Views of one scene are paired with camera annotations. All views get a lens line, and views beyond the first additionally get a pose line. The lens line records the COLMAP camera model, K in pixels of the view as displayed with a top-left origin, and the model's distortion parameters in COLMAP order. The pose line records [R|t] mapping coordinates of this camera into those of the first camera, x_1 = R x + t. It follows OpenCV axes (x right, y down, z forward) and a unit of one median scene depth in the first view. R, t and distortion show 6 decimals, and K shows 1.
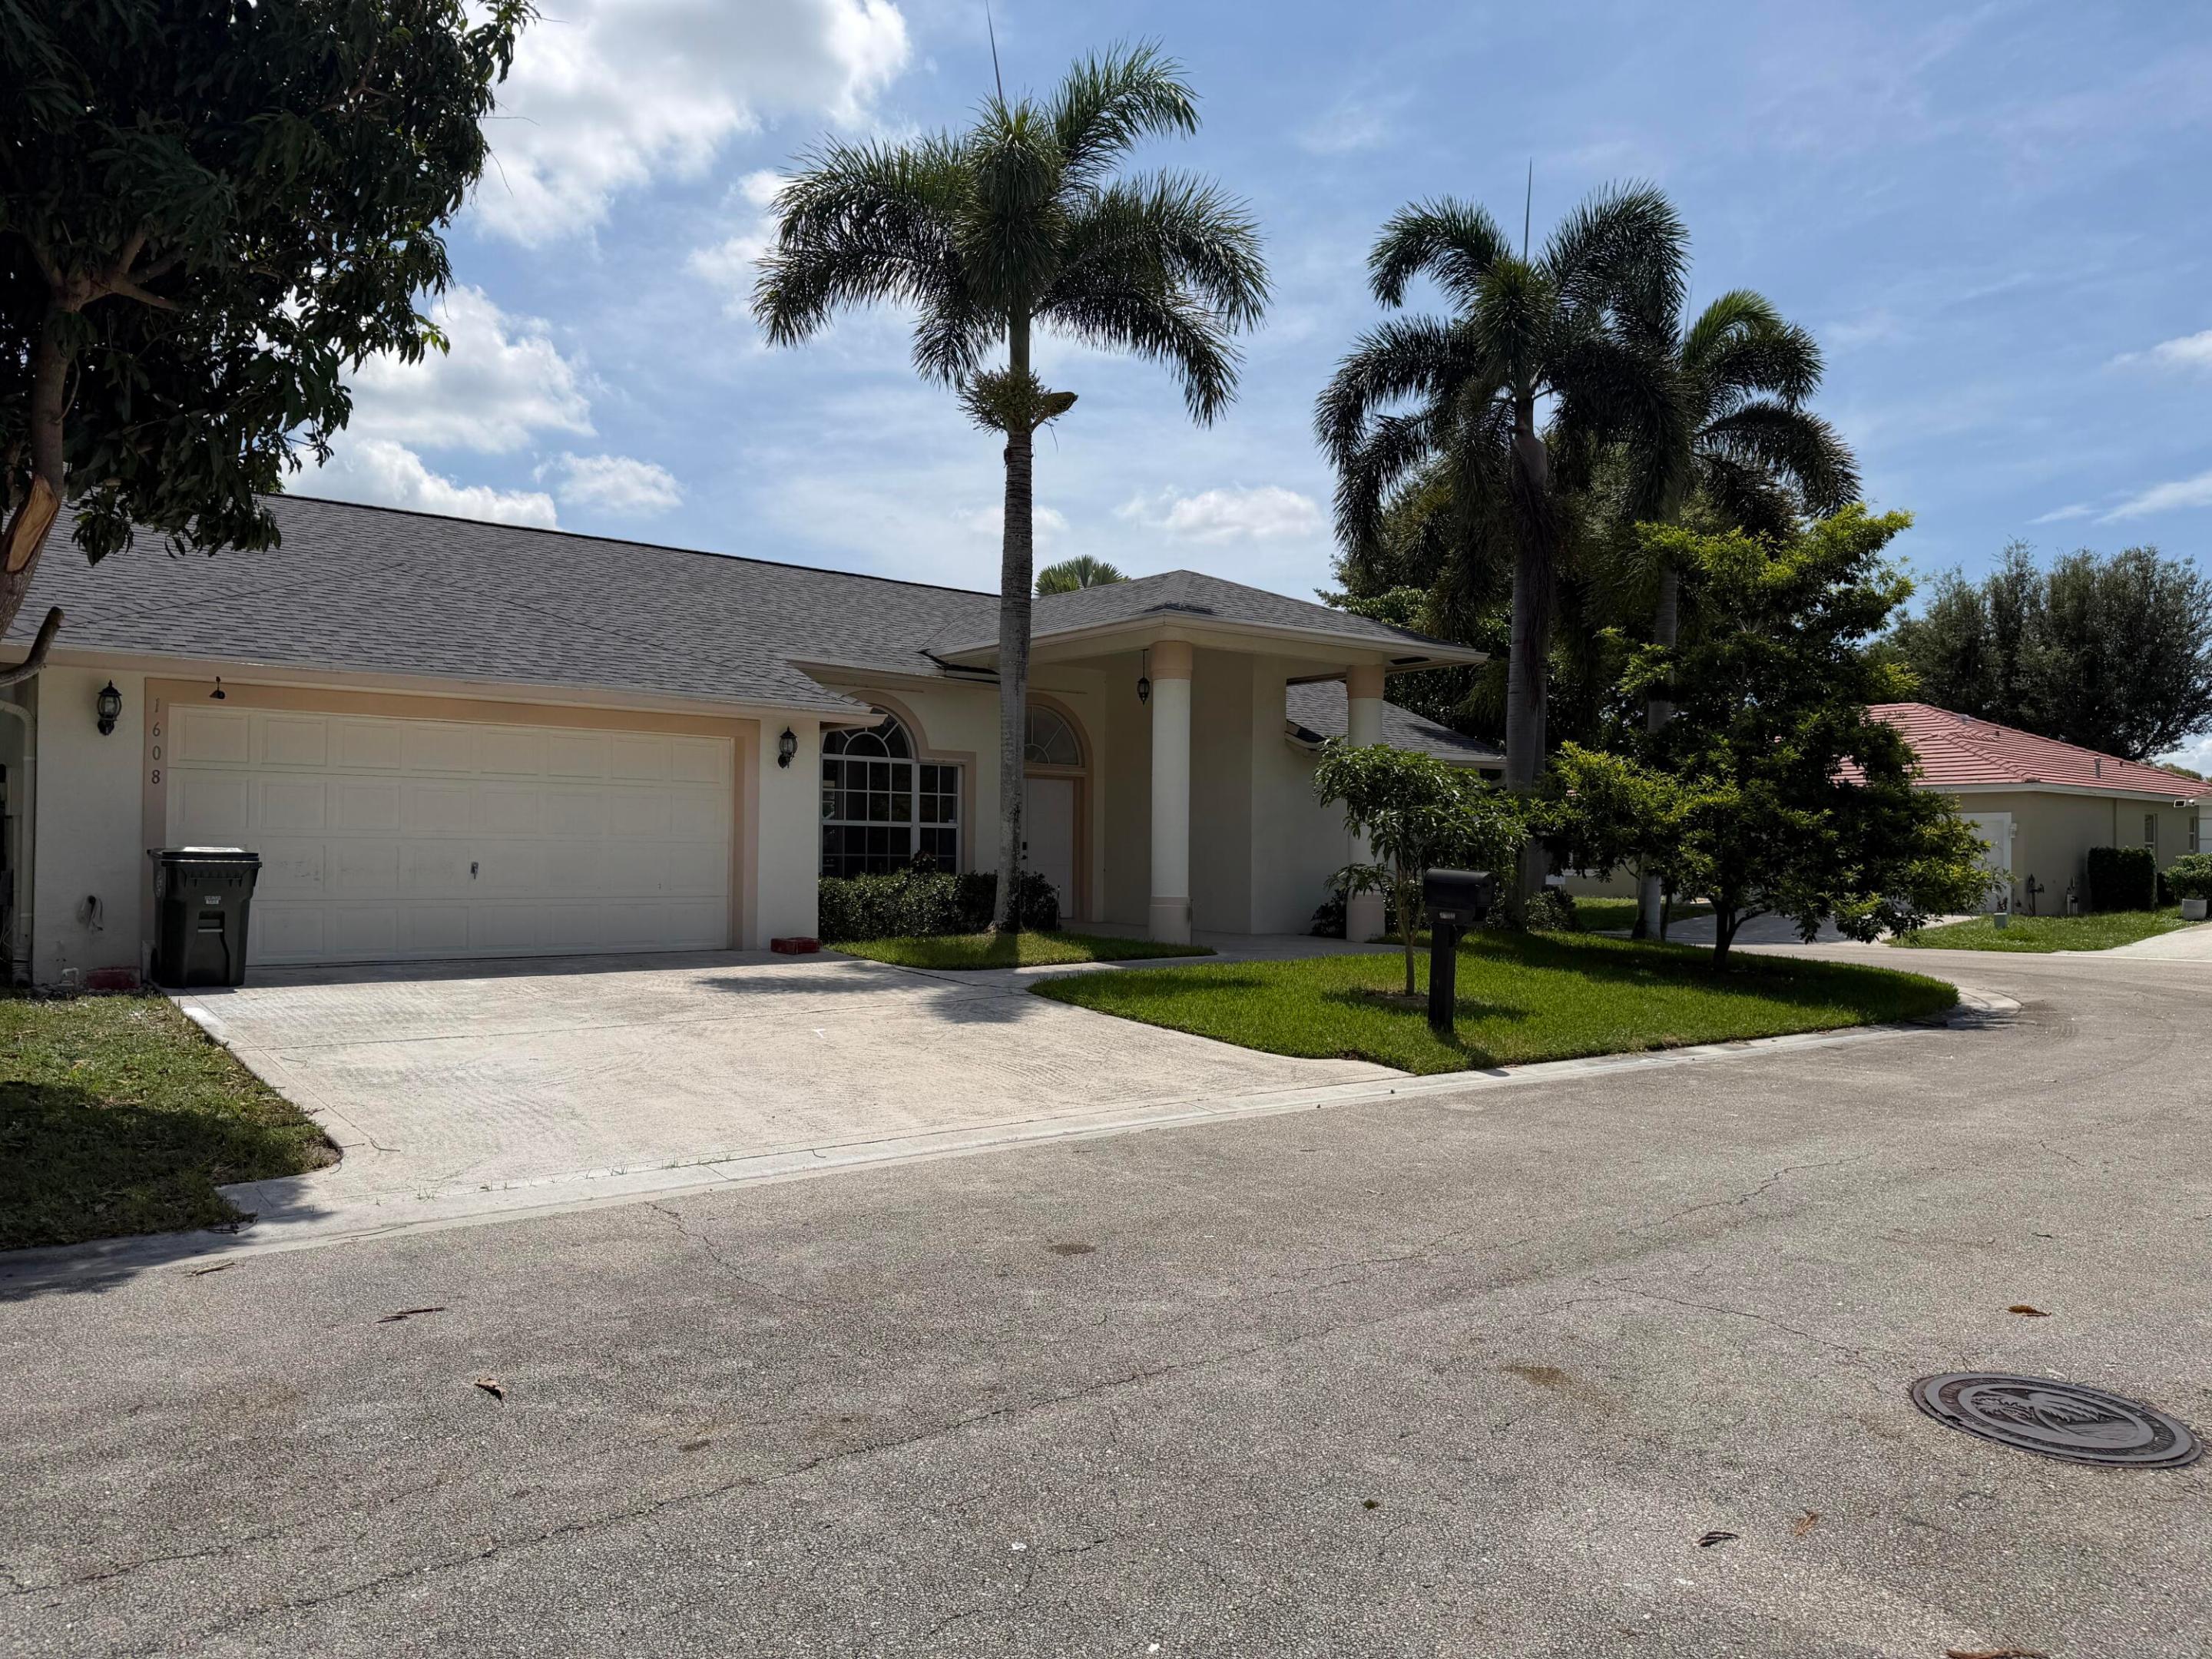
lens RADIAL K [[1552.0, 0, 1107.9], [0, 1552.0, 840.1], [0, 0, 1]] dist [0.197840, -0.377580]
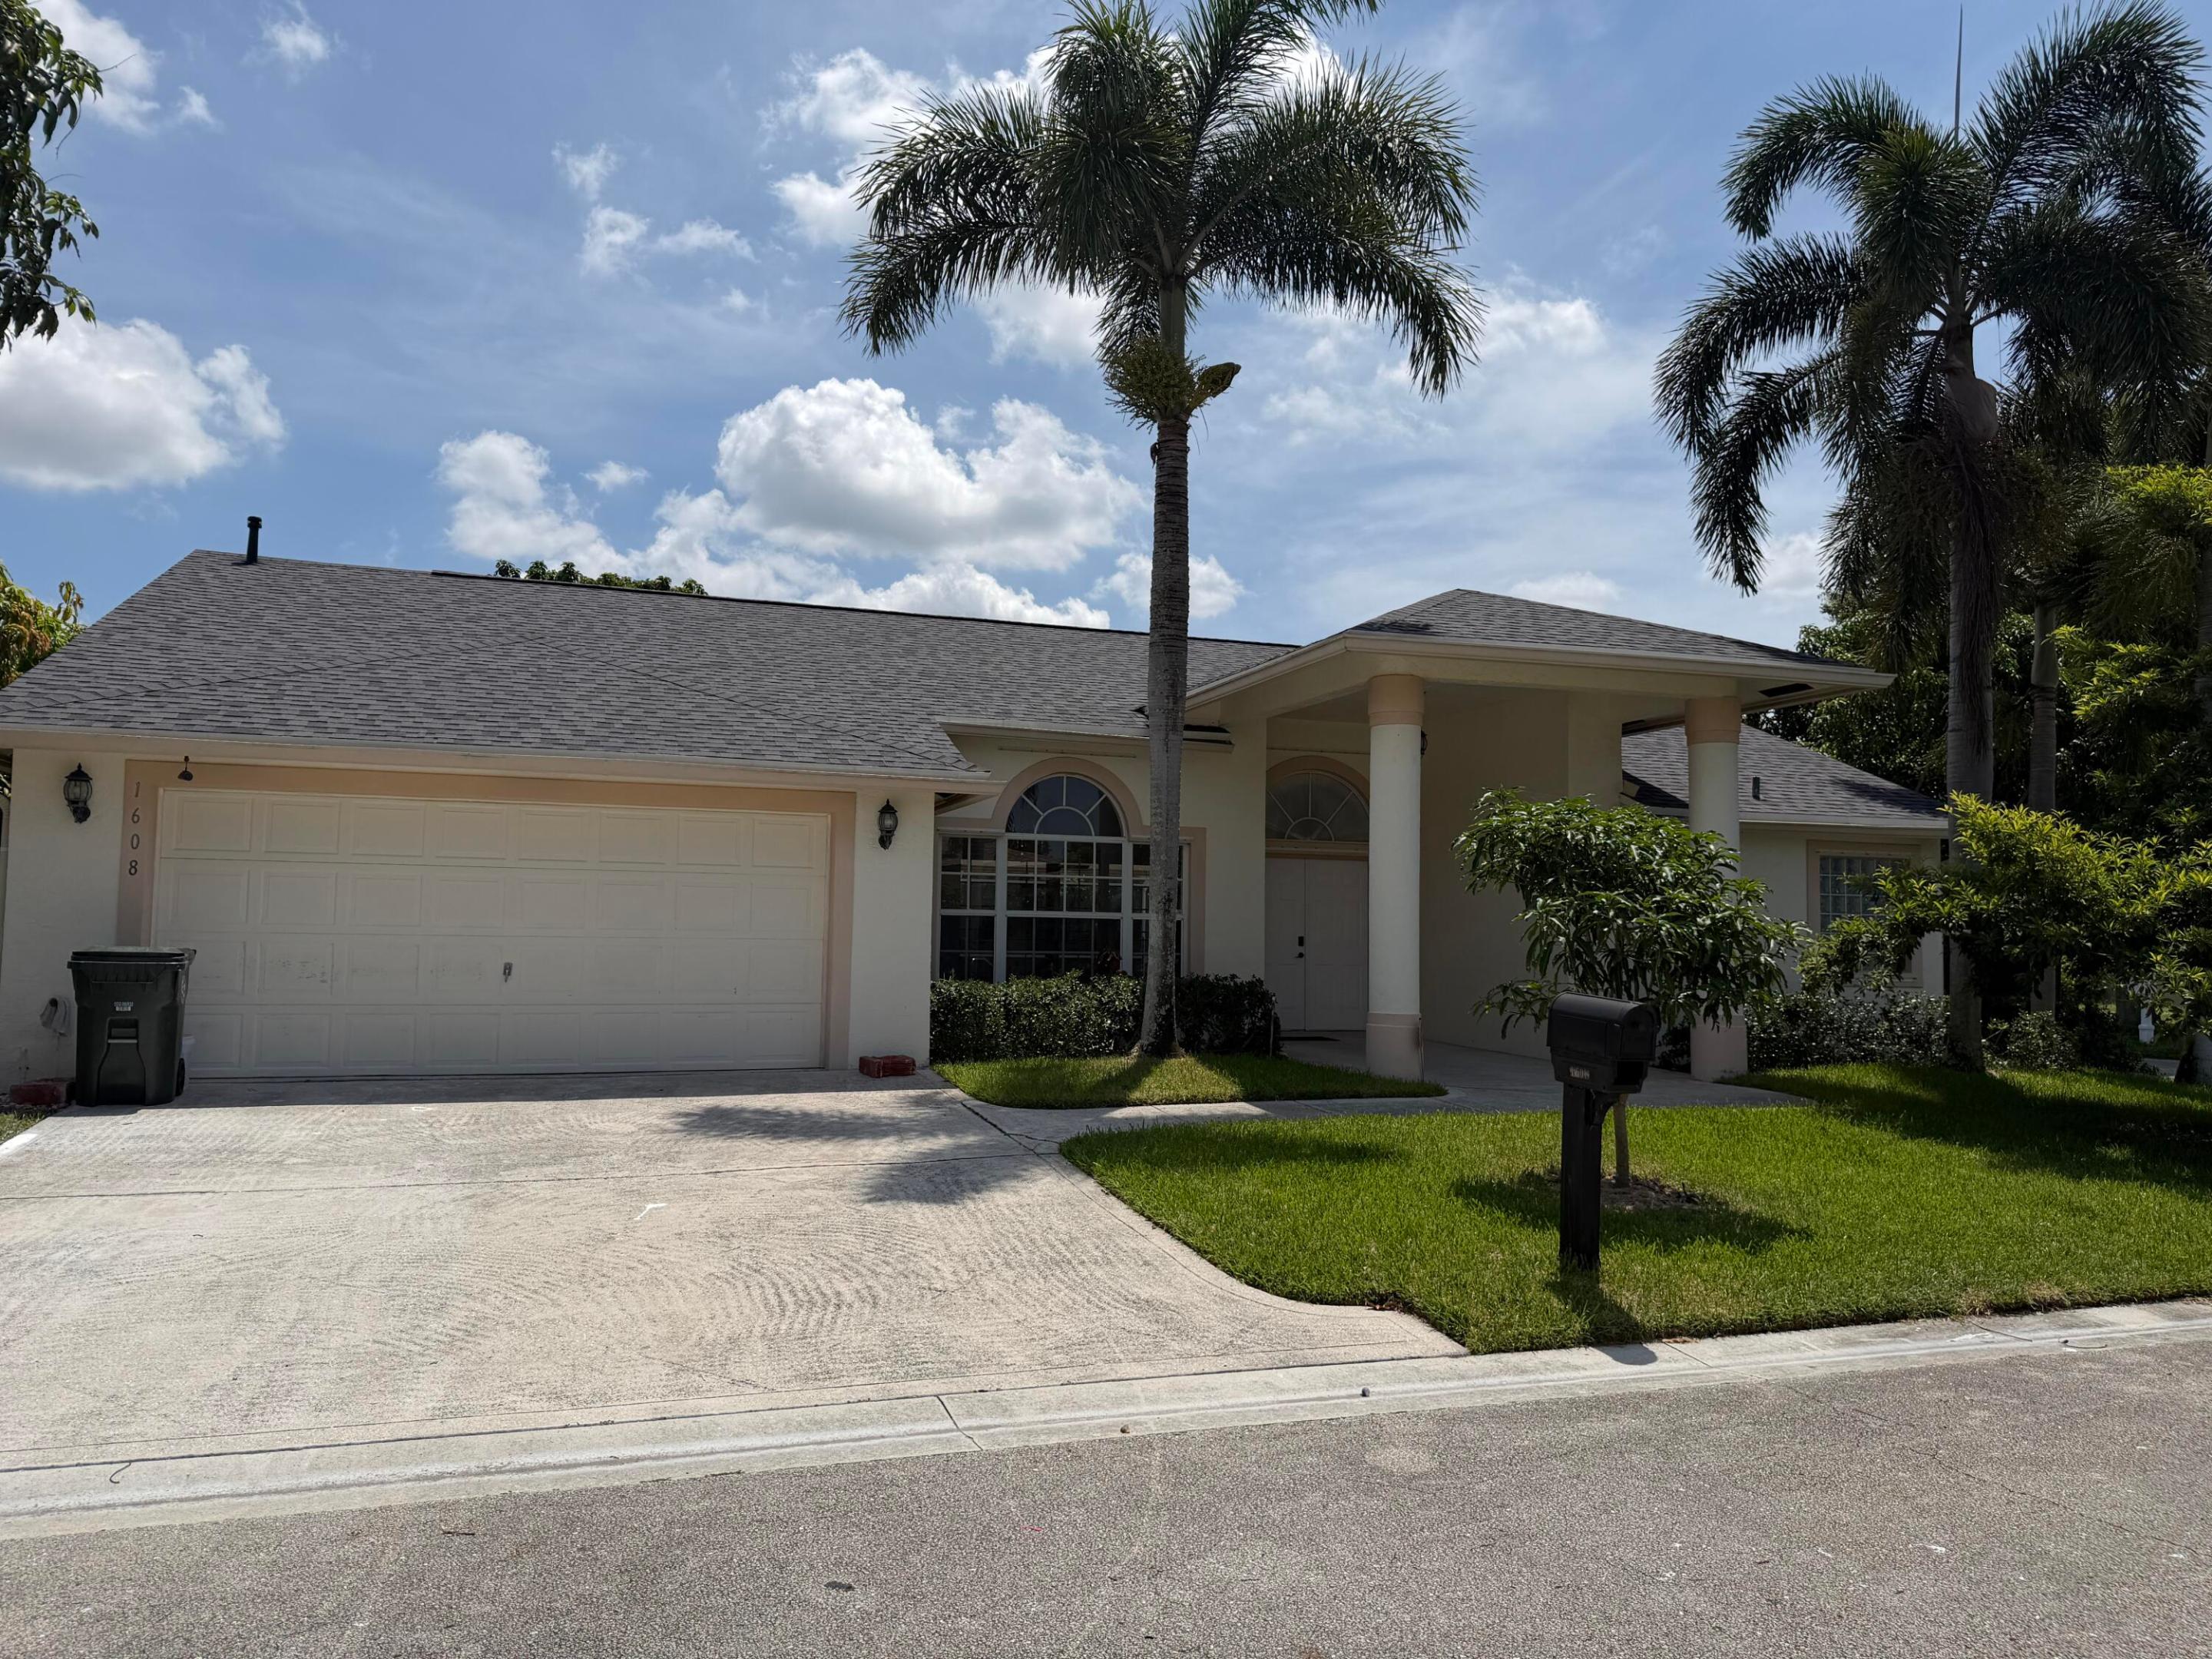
lens RADIAL K [[1584.0, 0, 1056.7], [0, 1584.0, 860.7], [0, 0, 1]] dist [0.036932, -0.023255]
pose [[0.939201, -0.011678, -0.343169, 0.161658], [-0.002578, 0.999154, -0.041055, -0.005516], [0.343358, 0.039444, 0.938376, 0.236622]]
